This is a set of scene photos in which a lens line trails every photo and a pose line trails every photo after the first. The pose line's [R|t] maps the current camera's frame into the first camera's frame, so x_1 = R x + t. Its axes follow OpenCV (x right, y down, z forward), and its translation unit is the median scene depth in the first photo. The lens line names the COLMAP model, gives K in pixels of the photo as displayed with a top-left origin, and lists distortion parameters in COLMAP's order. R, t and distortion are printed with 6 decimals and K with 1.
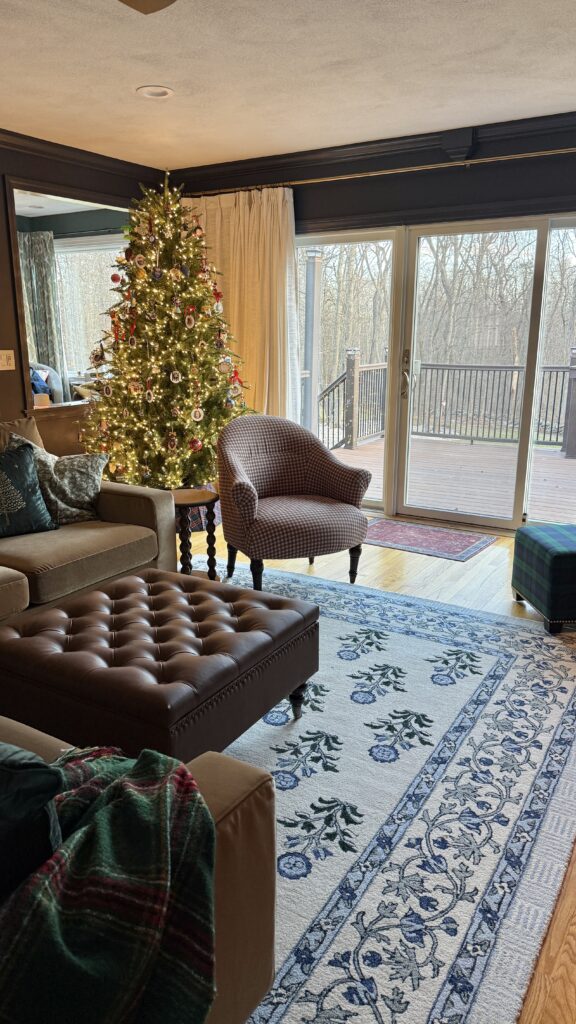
lens RADIAL K [[714.9, 0, 286.3], [0, 714.9, 514.2], [0, 0, 1]] dist [0.184812, -0.394696]
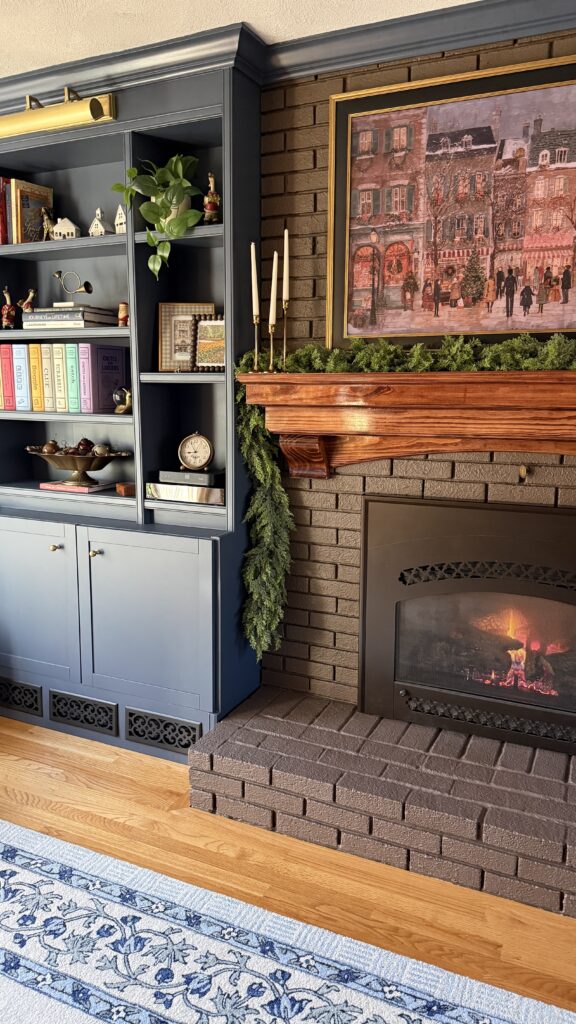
lens RADIAL K [[716.1, 0, 281.7], [0, 716.1, 513.6], [0, 0, 1]] dist [0.091322, -0.140577]
pose [[-0.114141, -0.174748, 0.977975, -0.354859], [0.247204, 0.948450, 0.198324, -0.210353], [-0.962217, 0.264396, -0.065059, 0.742121]]
